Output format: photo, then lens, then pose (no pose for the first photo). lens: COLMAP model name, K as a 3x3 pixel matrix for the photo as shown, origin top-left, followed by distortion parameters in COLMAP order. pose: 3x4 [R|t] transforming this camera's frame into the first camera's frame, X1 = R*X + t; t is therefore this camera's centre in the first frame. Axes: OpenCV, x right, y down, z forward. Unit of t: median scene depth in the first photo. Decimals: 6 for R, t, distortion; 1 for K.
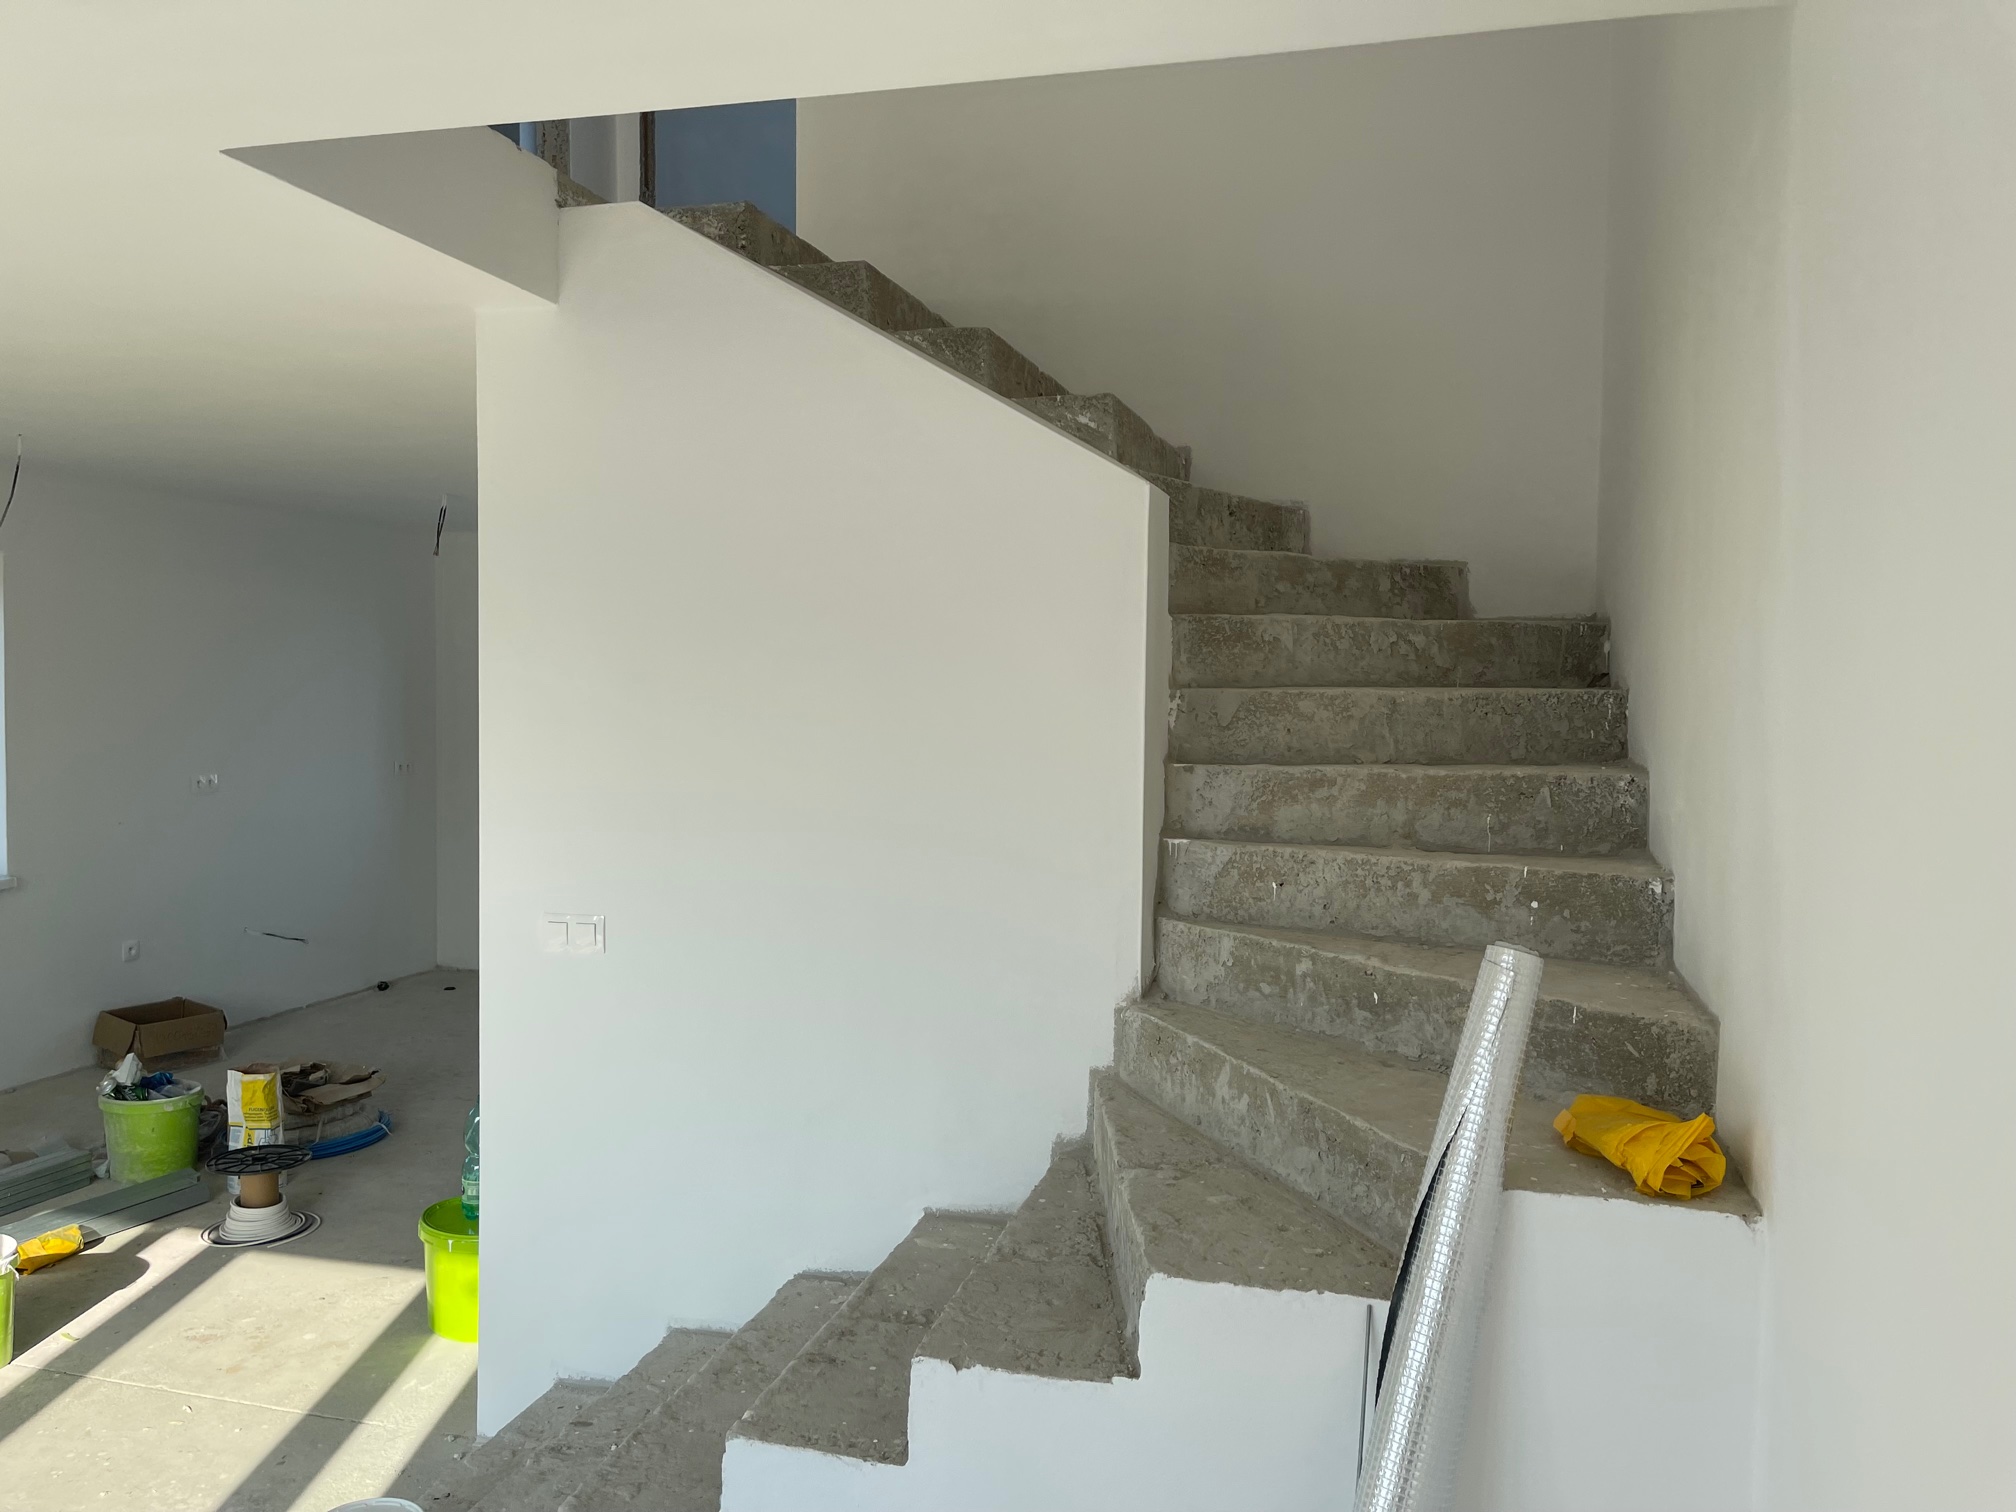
lens RADIAL K [[1529.8, 0, 1019.3], [0, 1529.8, 741.7], [0, 0, 1]] dist [0.068940, -0.089903]
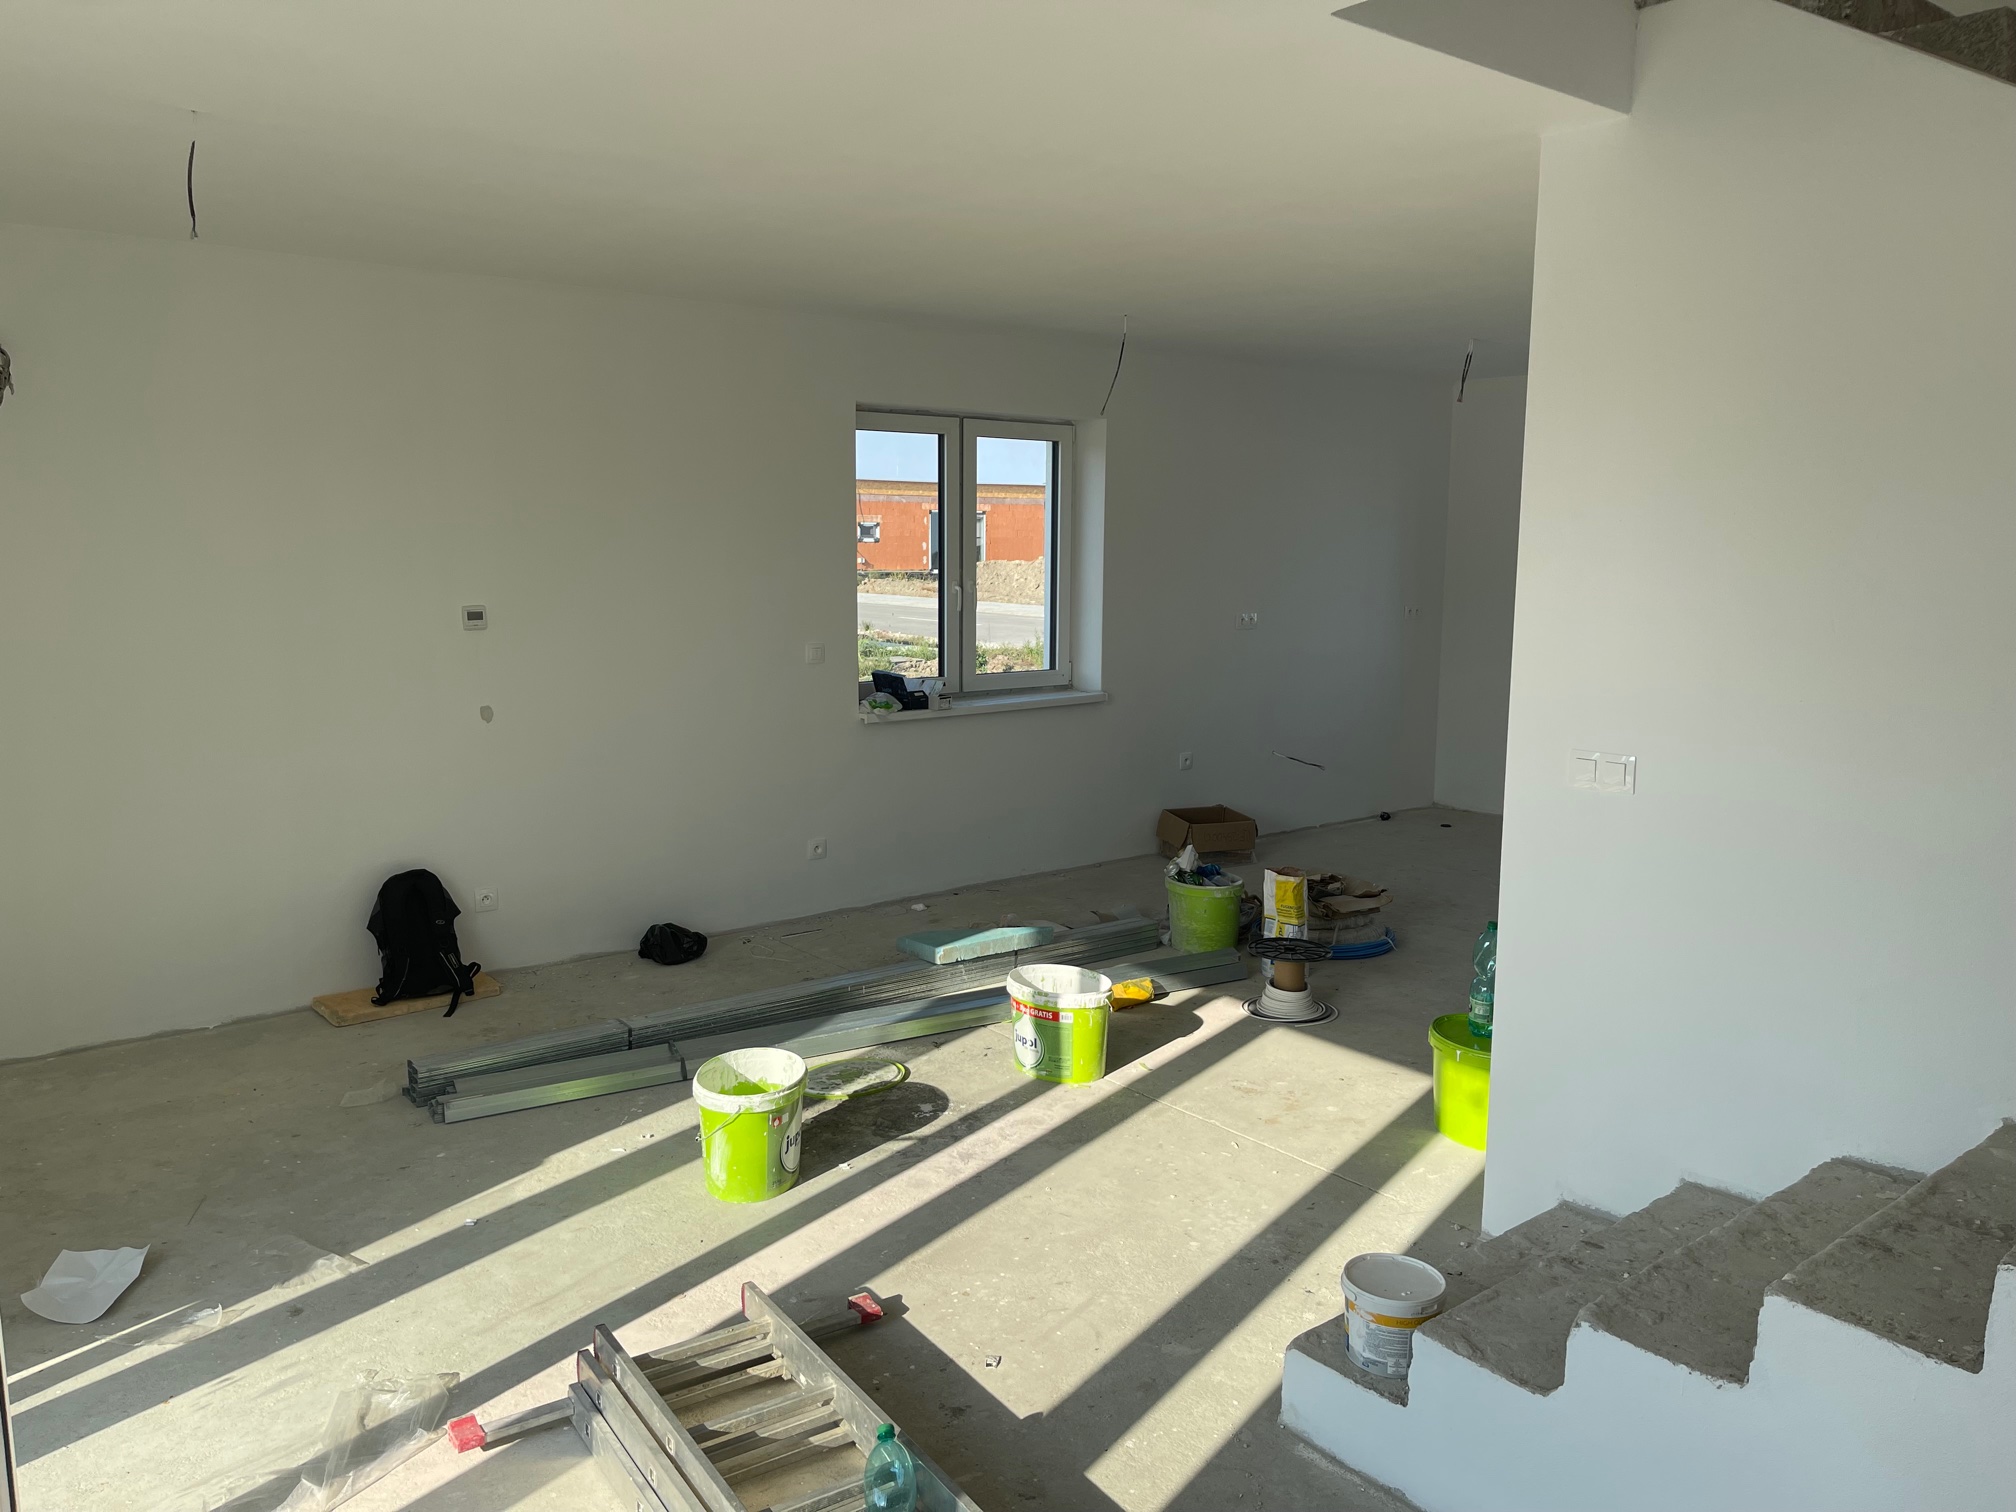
lens RADIAL K [[1529.8, 0, 1011.3], [0, 1529.8, 746.6], [0, 0, 1]] dist [0.068940, -0.089903]
pose [[0.811491, 0.079666, -0.578908, -0.022690], [-0.023410, 0.994300, 0.104016, 0.012671], [0.583895, -0.070856, 0.808731, -0.020813]]
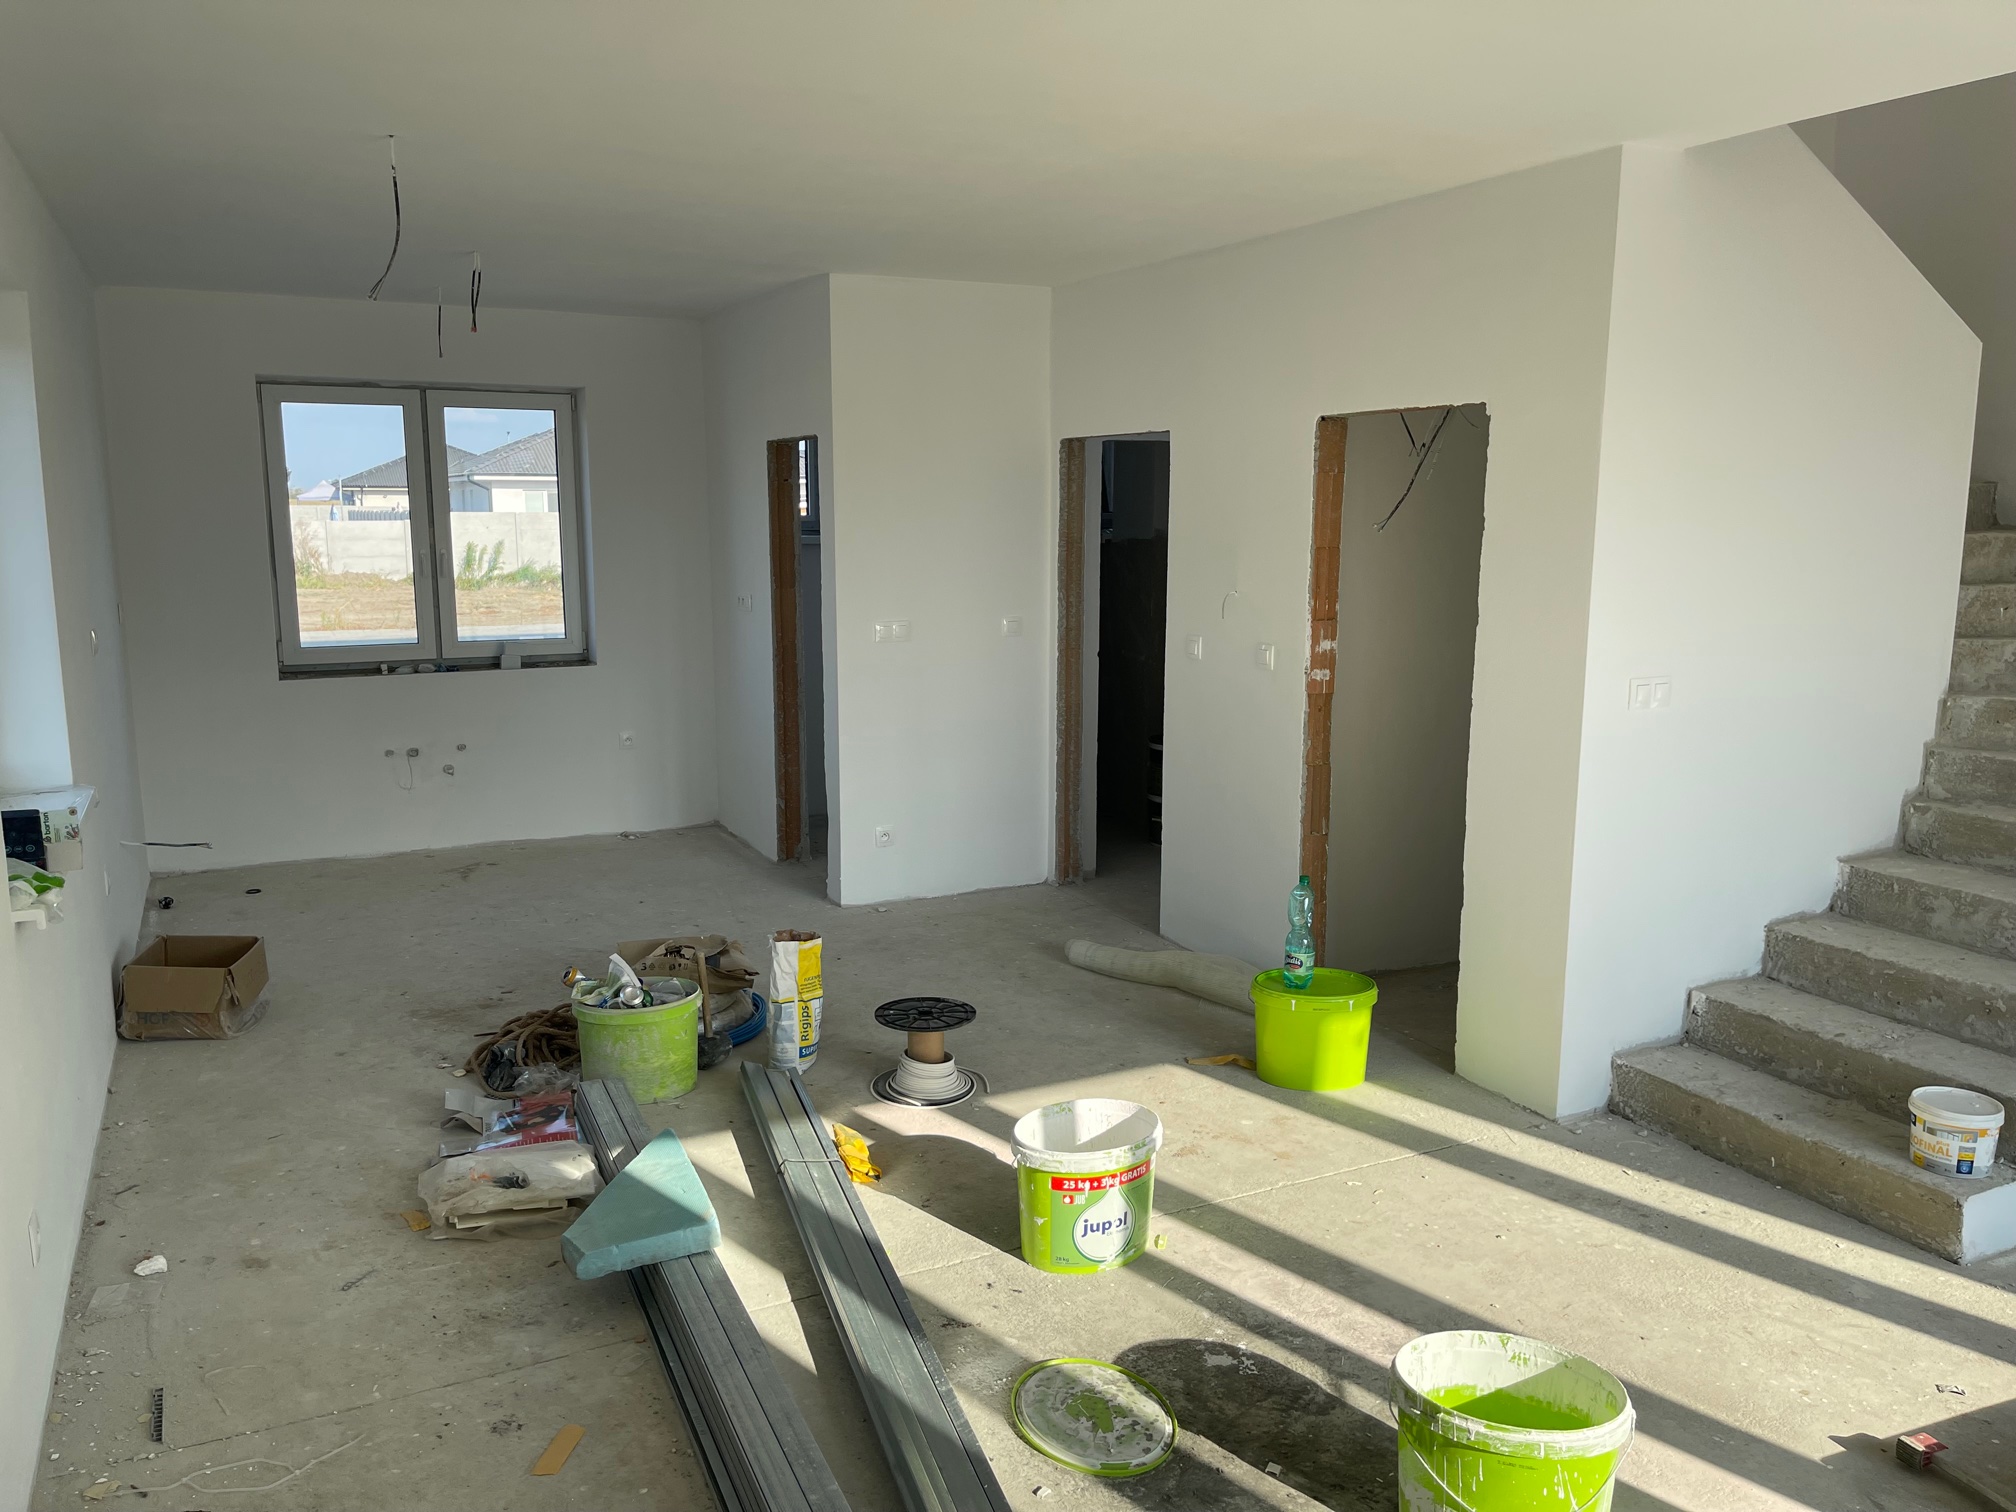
lens RADIAL K [[1529.8, 0, 951.4], [0, 1529.8, 775.2], [0, 0, 1]] dist [0.068940, -0.089903]
pose [[0.752991, -0.125663, 0.645920, -1.336364], [0.035058, 0.987863, 0.151319, -0.013032], [-0.657096, -0.091297, 0.748258, 0.401286]]
